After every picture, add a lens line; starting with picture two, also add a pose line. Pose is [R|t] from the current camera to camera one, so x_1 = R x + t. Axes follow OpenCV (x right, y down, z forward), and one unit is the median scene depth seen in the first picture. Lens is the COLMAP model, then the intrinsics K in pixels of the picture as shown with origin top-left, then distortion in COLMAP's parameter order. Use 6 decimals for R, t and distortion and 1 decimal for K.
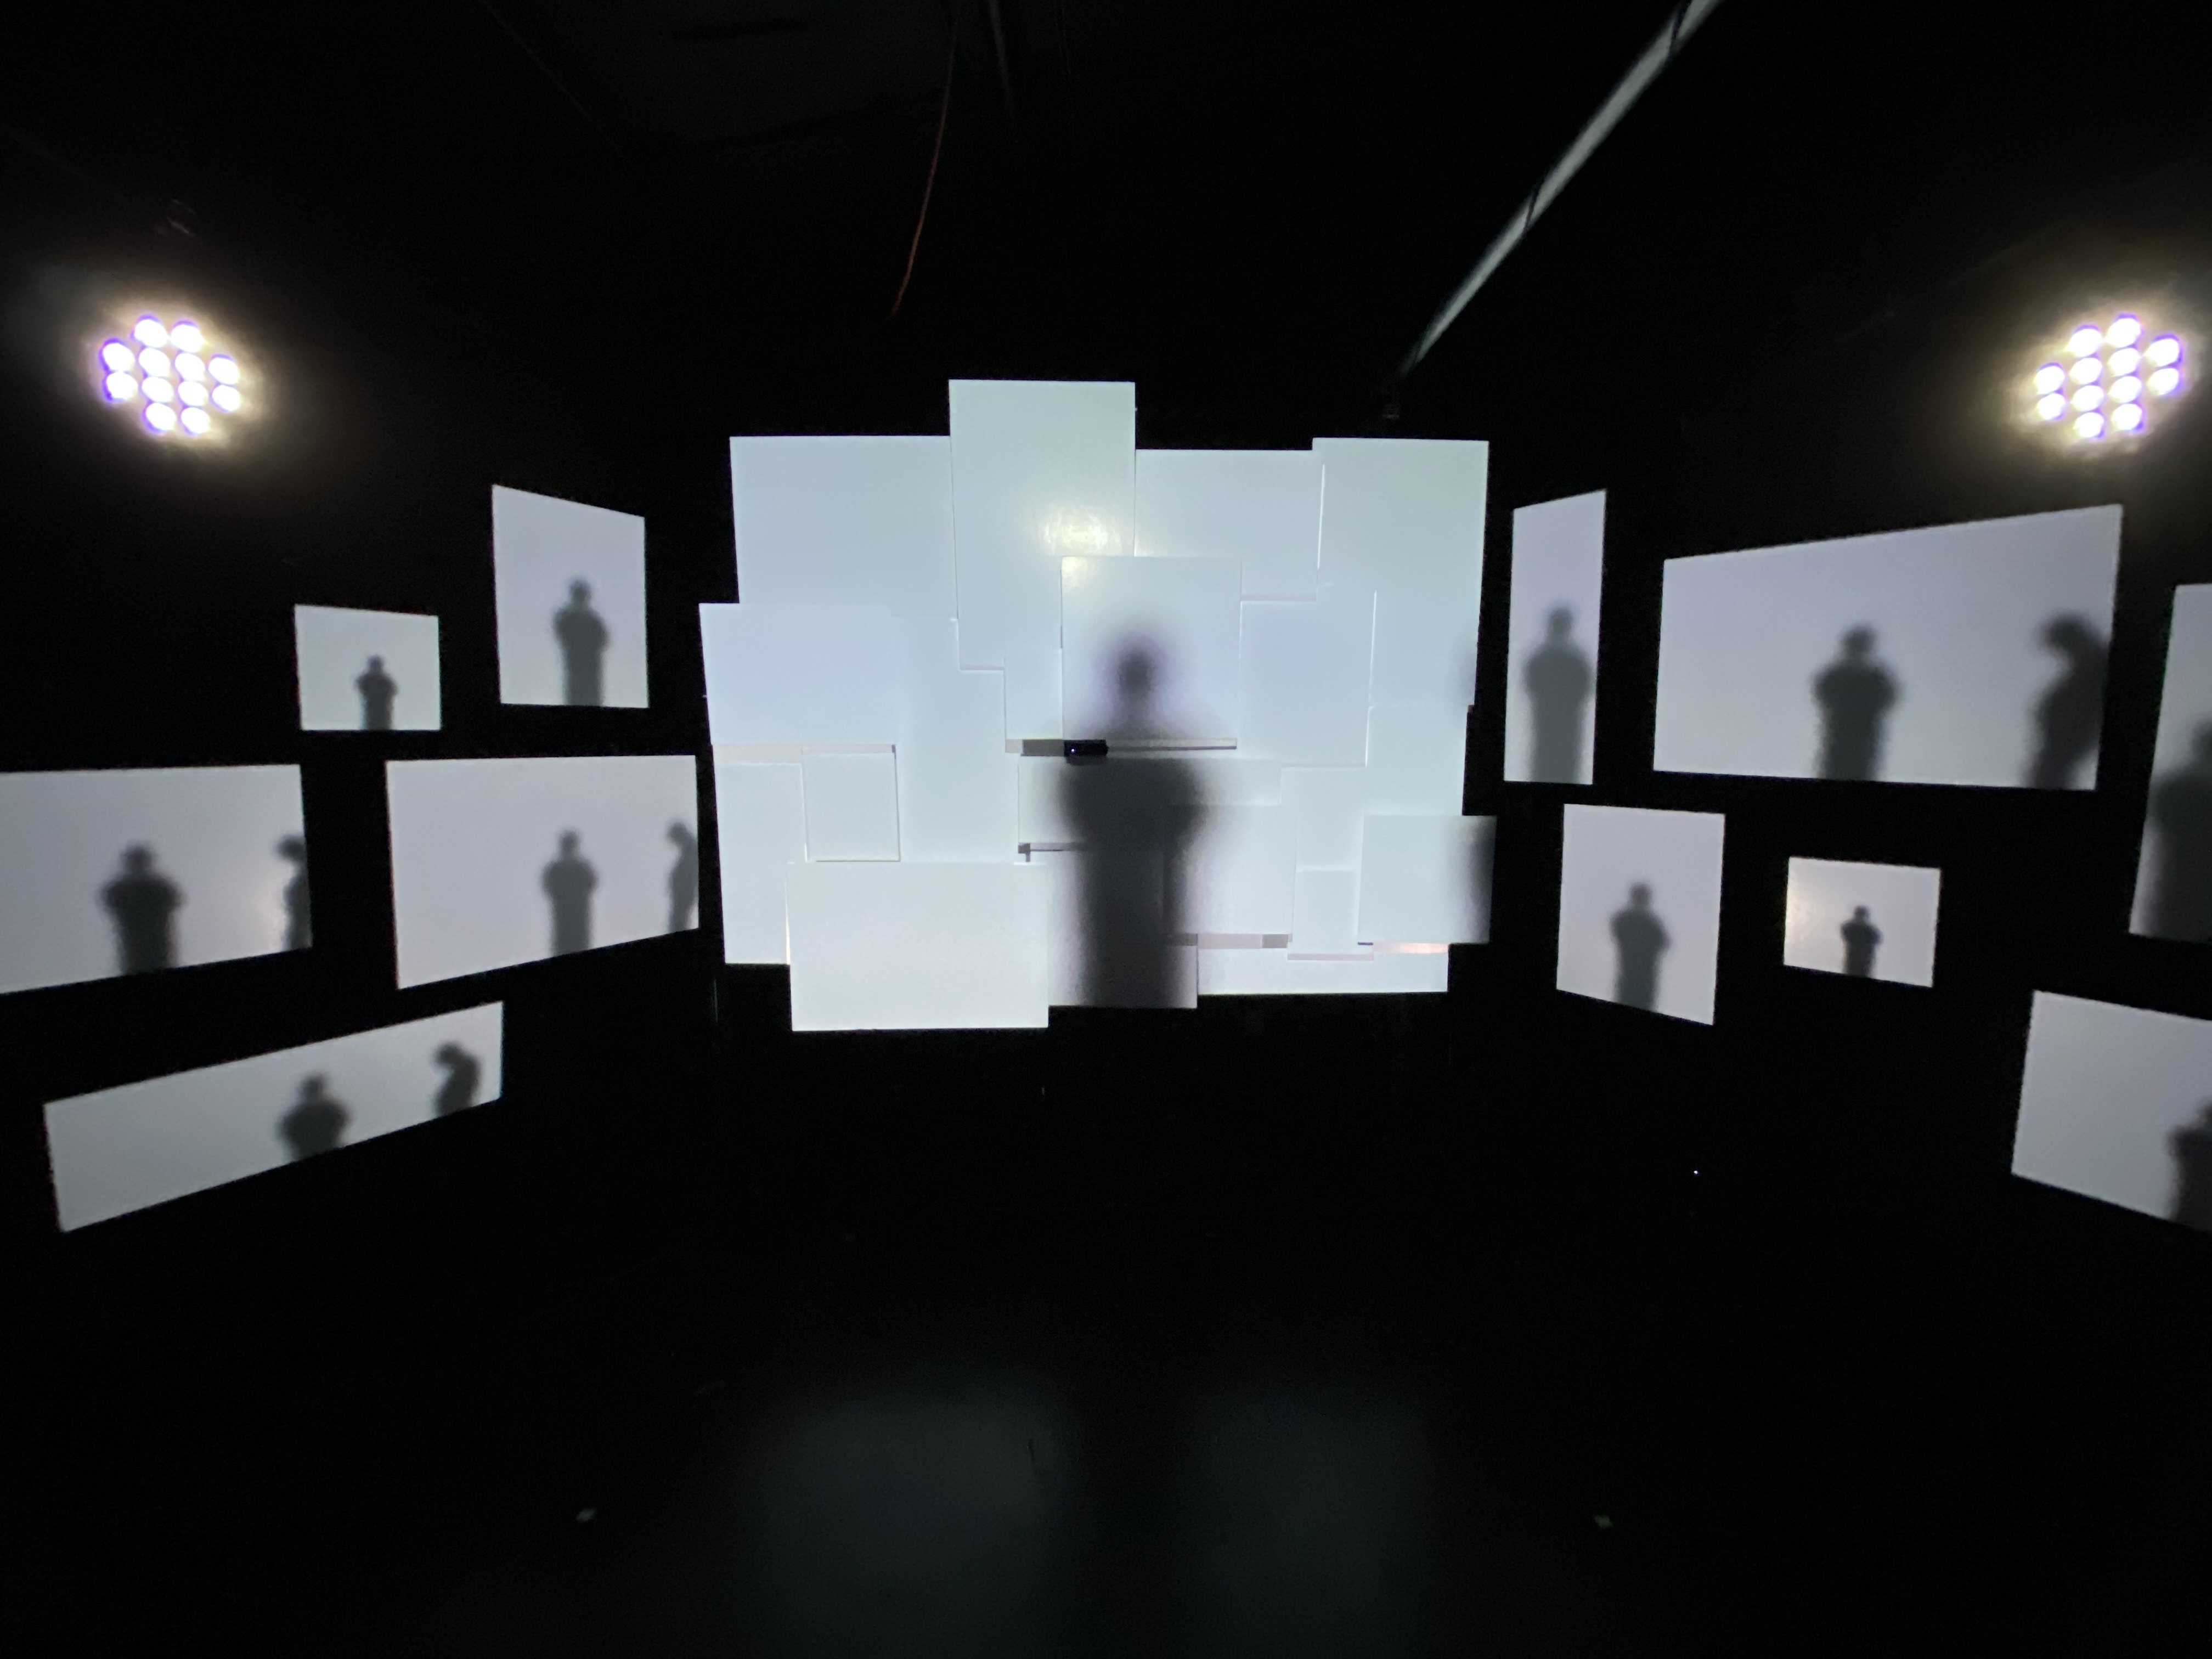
lens RADIAL K [[933.5, 0, 1088.7], [0, 933.5, 834.1], [0, 0, 1]] dist [-0.003144, -0.001240]
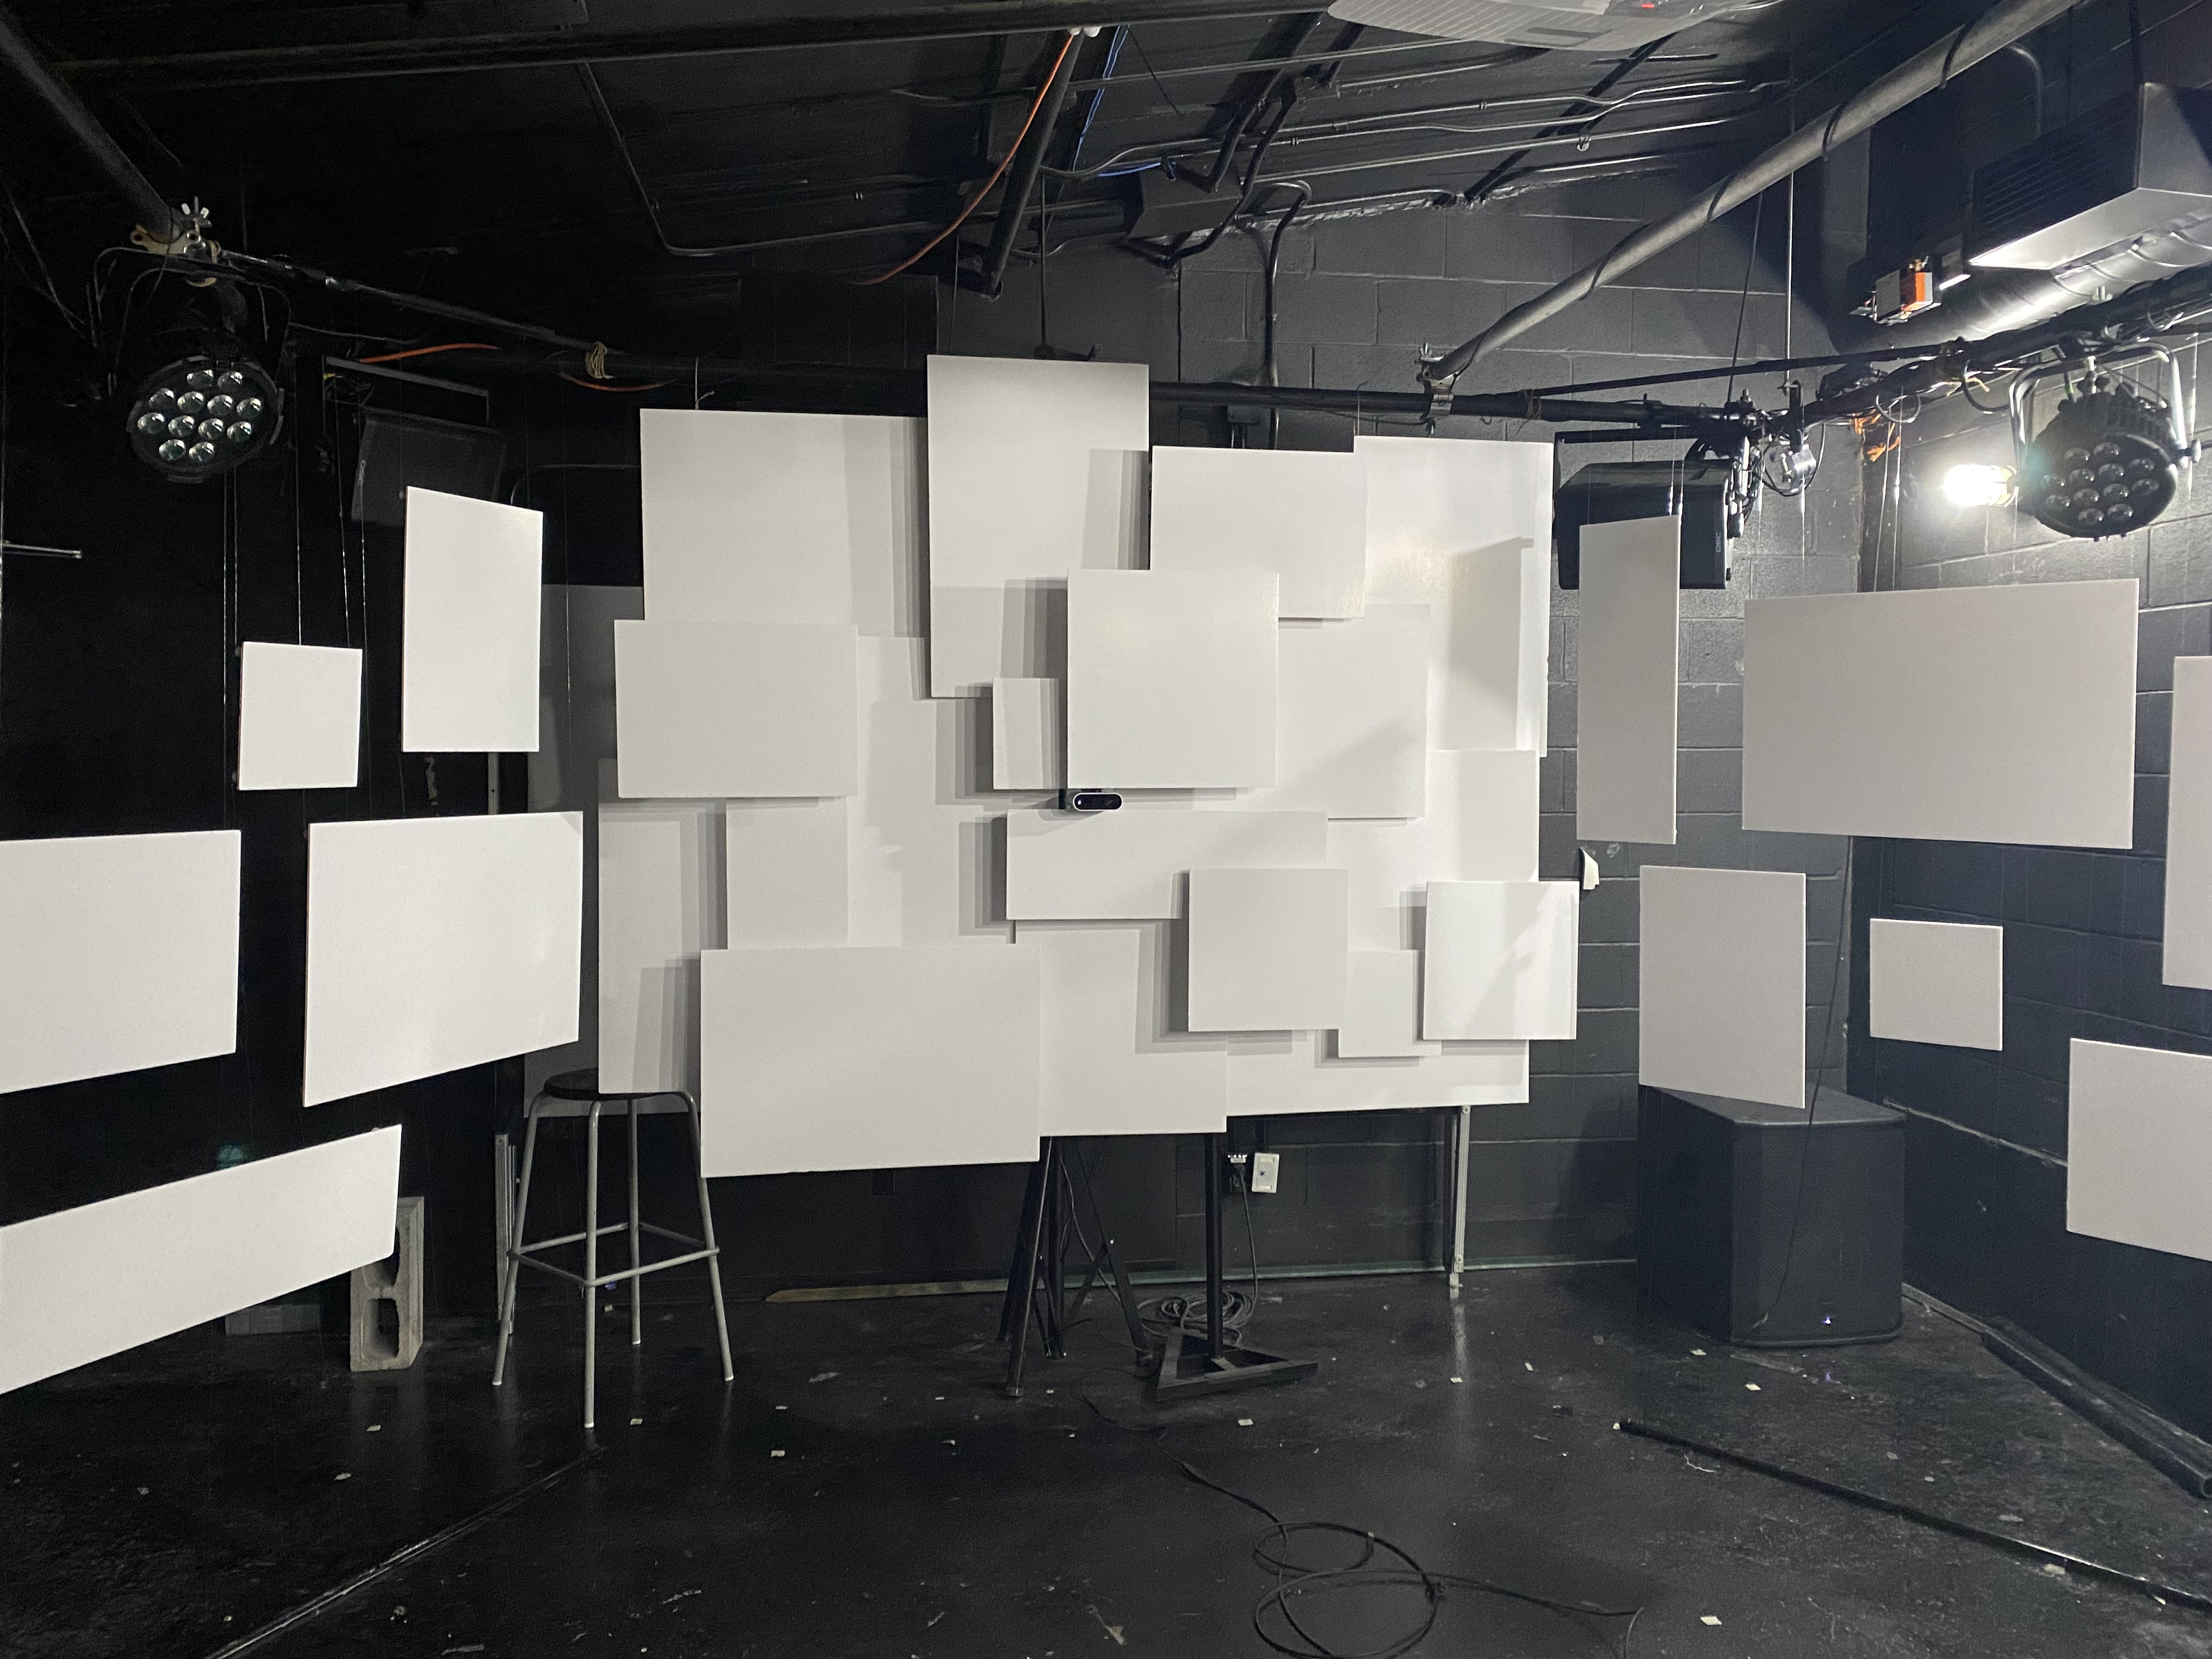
lens RADIAL K [[1744.2, 0, 1106.0], [0, 1744.2, 829.5], [0, 0, 1]] dist [0.002660, 0.004467]
pose [[0.985950, -0.003456, 0.167005, -0.305092], [0.014808, 0.997658, -0.066774, 0.038076], [-0.166383, 0.068309, 0.983692, -0.608361]]
